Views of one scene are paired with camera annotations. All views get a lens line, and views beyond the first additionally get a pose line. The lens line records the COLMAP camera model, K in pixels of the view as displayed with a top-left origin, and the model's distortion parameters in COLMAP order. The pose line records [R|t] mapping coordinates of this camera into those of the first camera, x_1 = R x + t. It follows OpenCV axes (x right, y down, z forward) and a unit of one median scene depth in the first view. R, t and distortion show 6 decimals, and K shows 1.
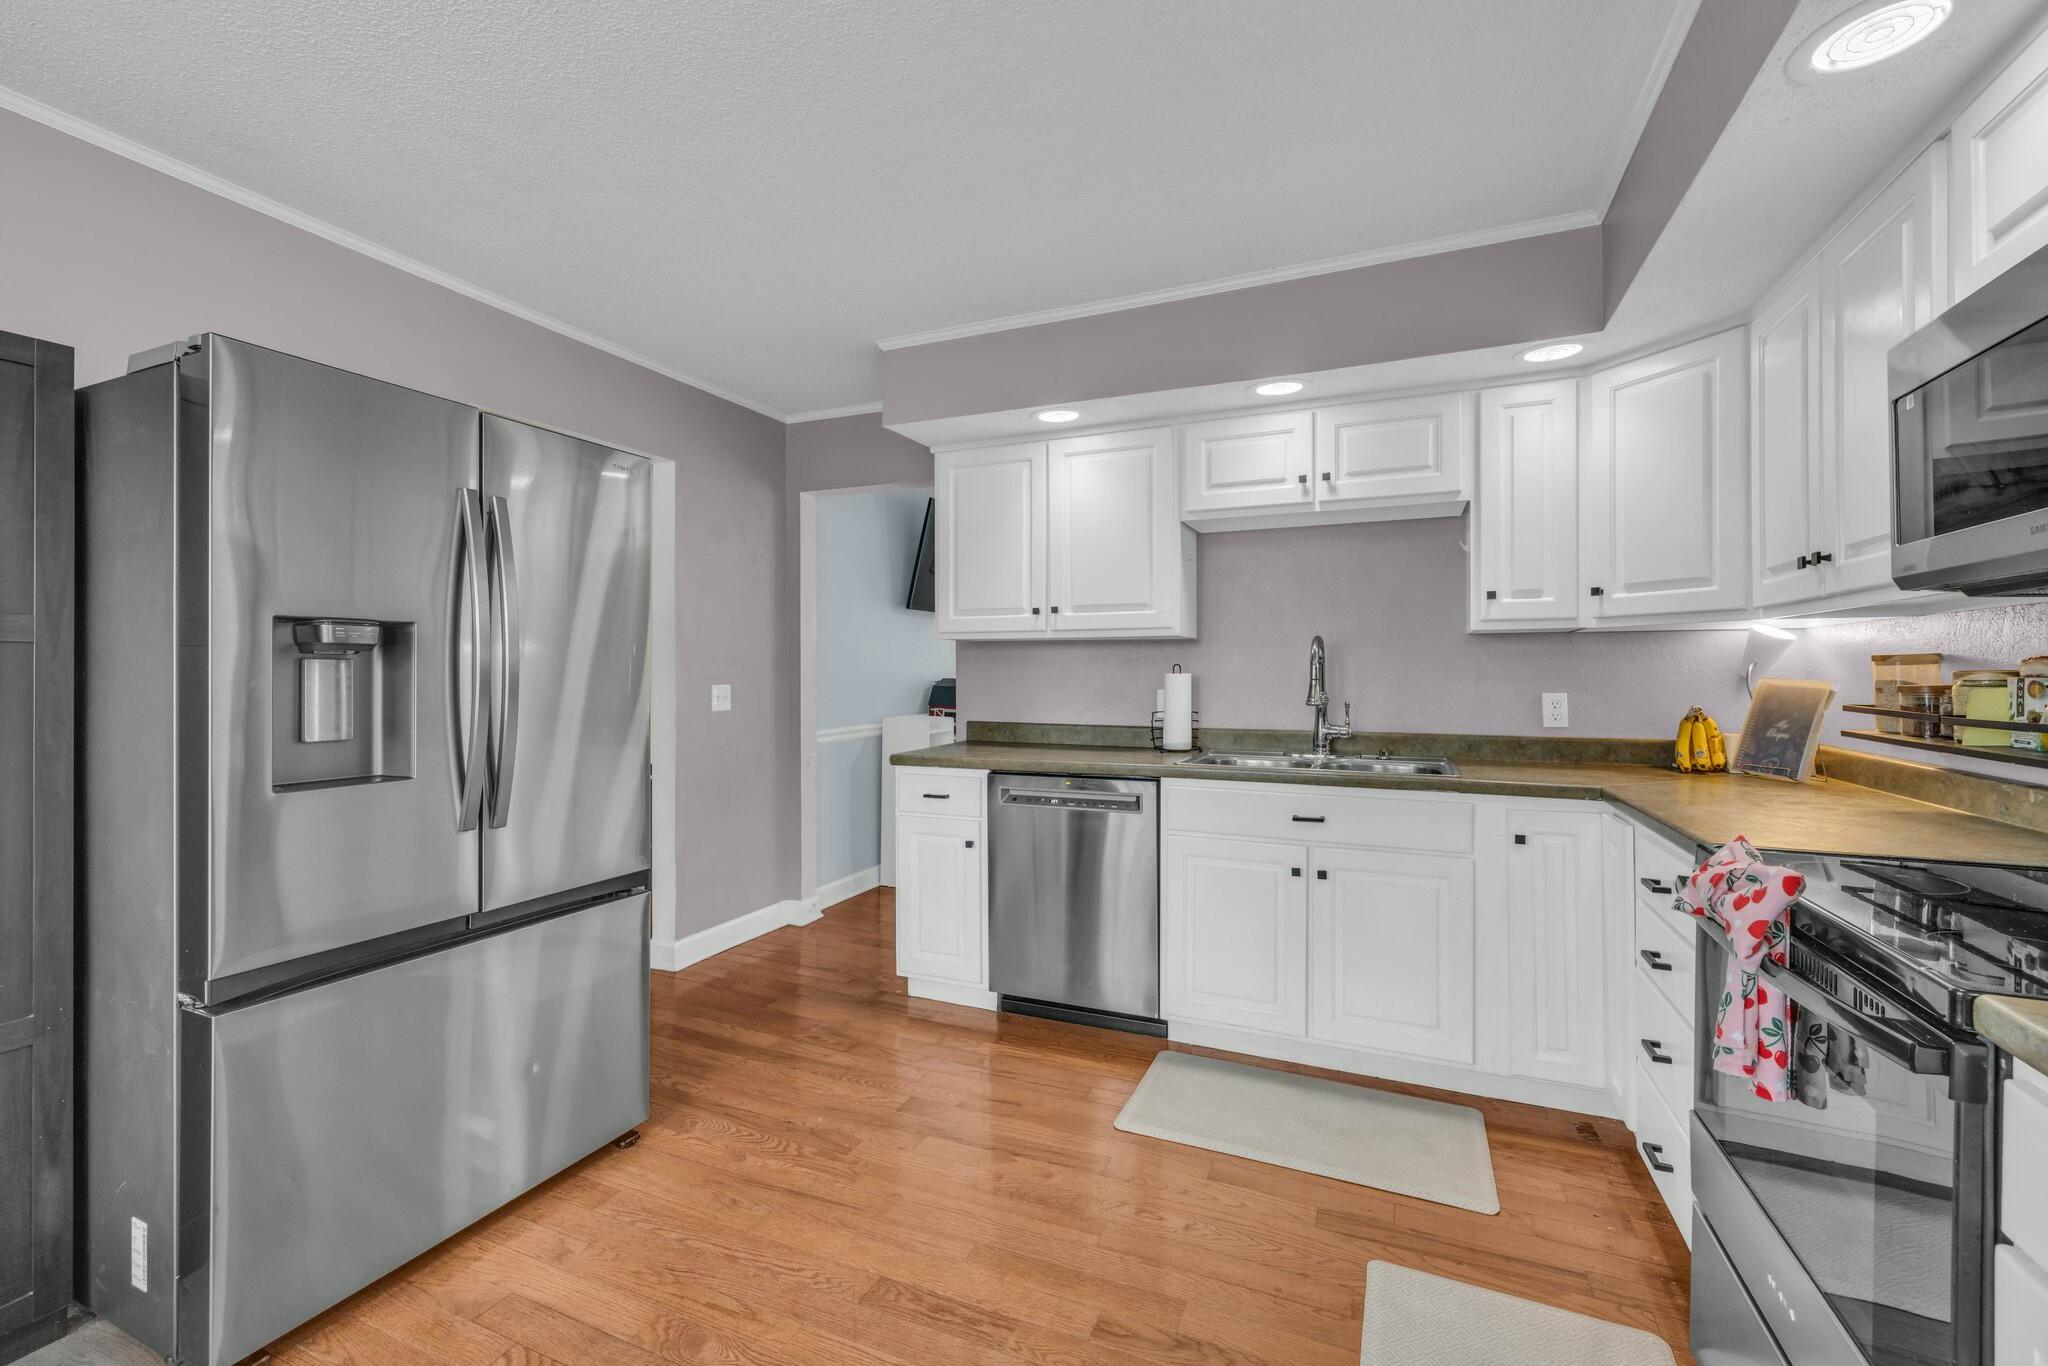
lens RADIAL K [[878.9, 0, 1015.0], [0, 878.9, 667.1], [0, 0, 1]] dist [0.001573, -0.001790]
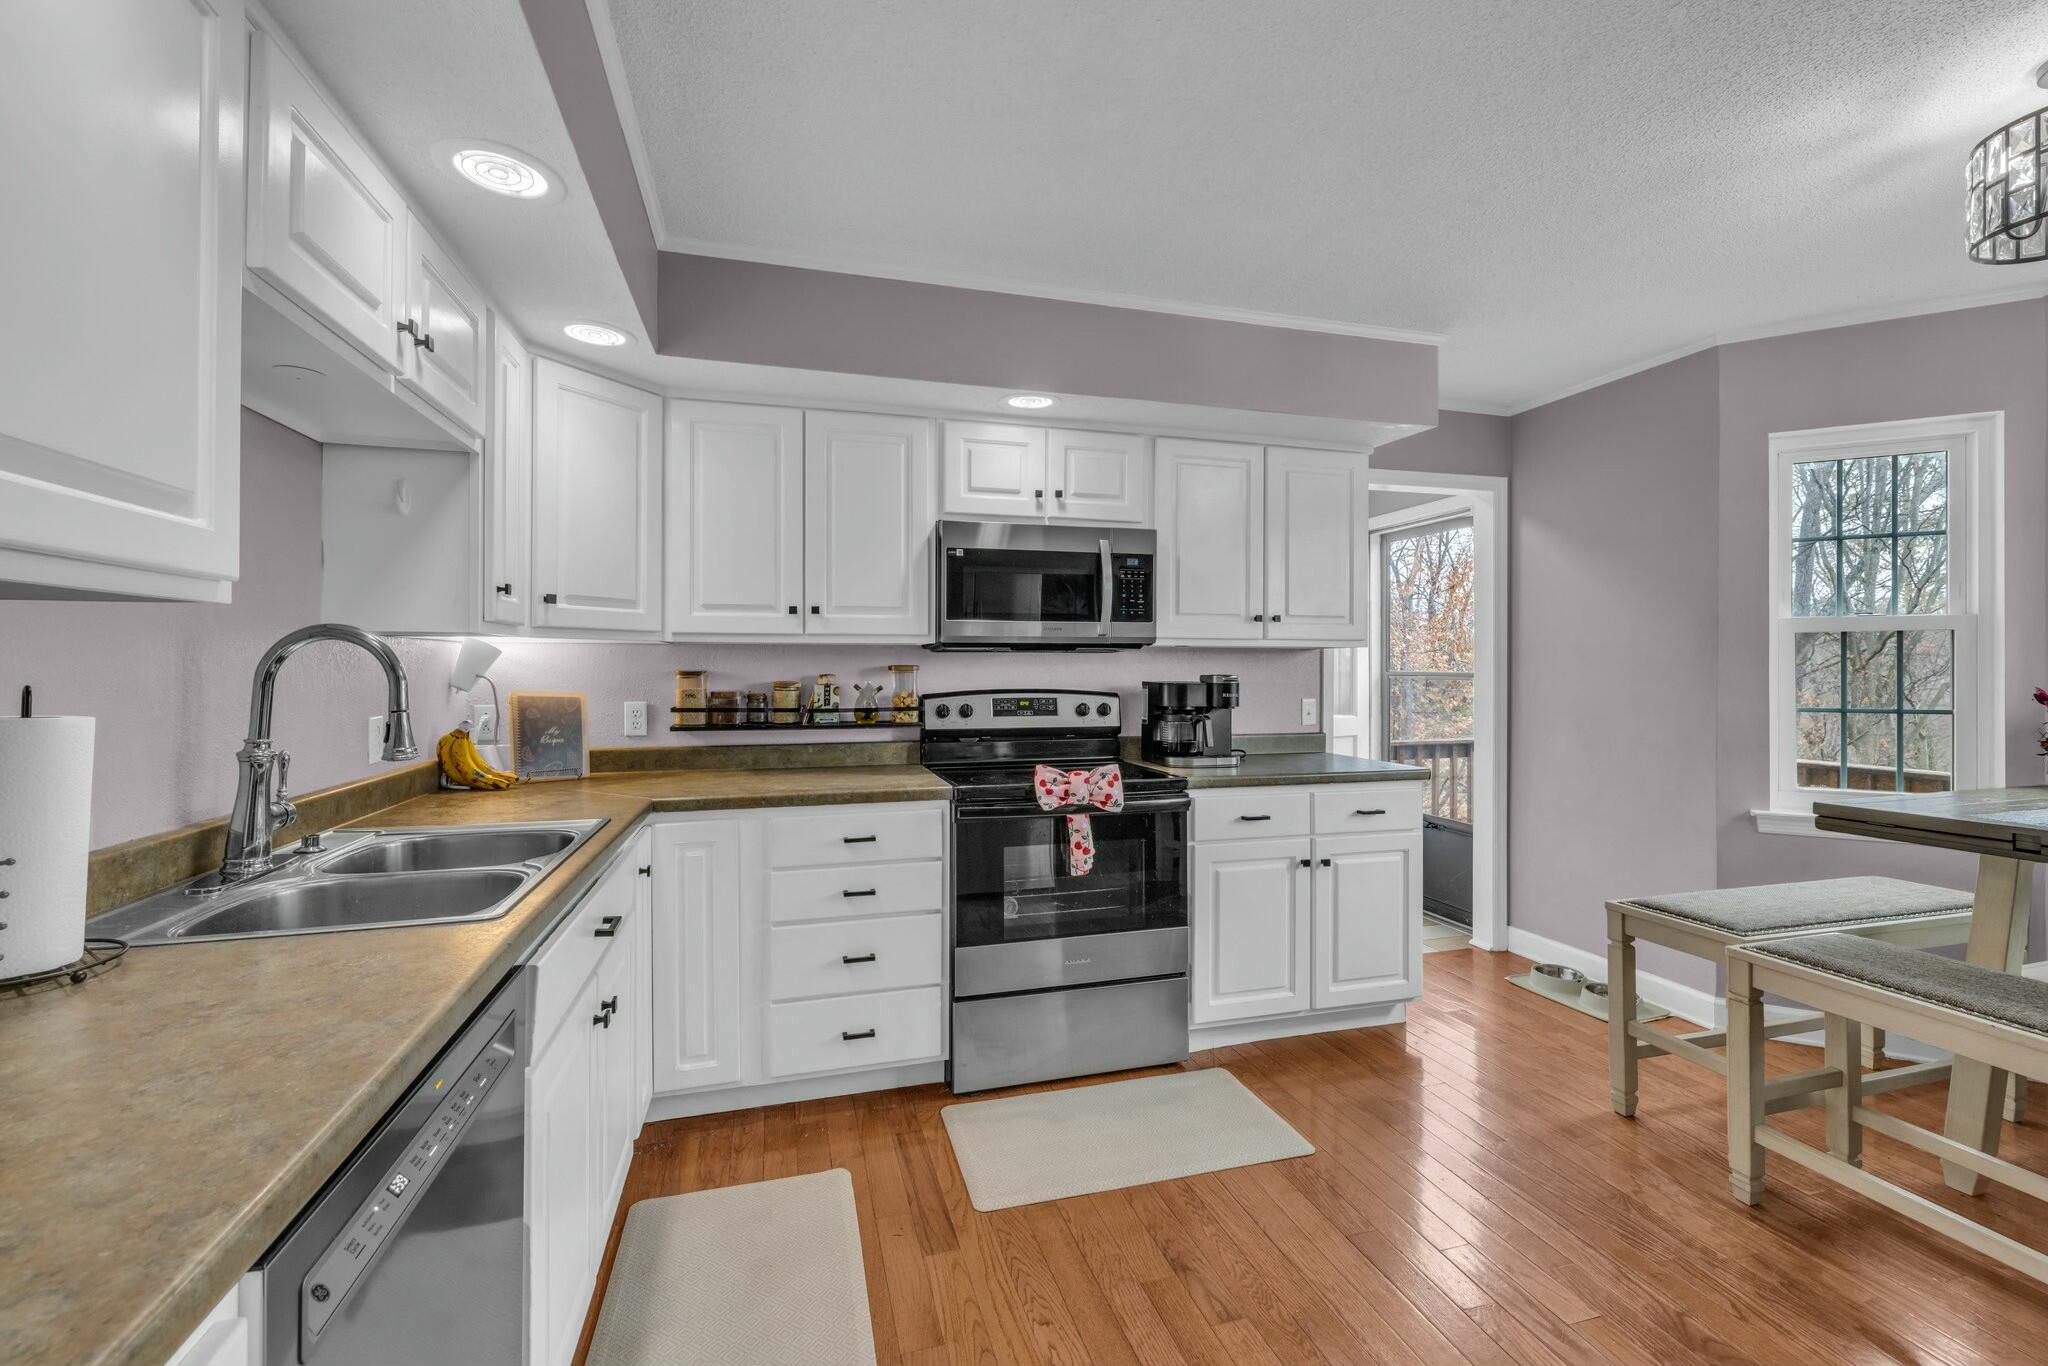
lens RADIAL K [[878.9, 0, 1021.8], [0, 878.9, 679.3], [0, 0, 1]] dist [0.001573, -0.001790]
pose [[-0.622675, -0.026366, 0.782036, -0.396880], [-0.009578, 0.999614, 0.026076, -0.036842], [-0.782422, 0.008747, -0.622688, 1.305626]]
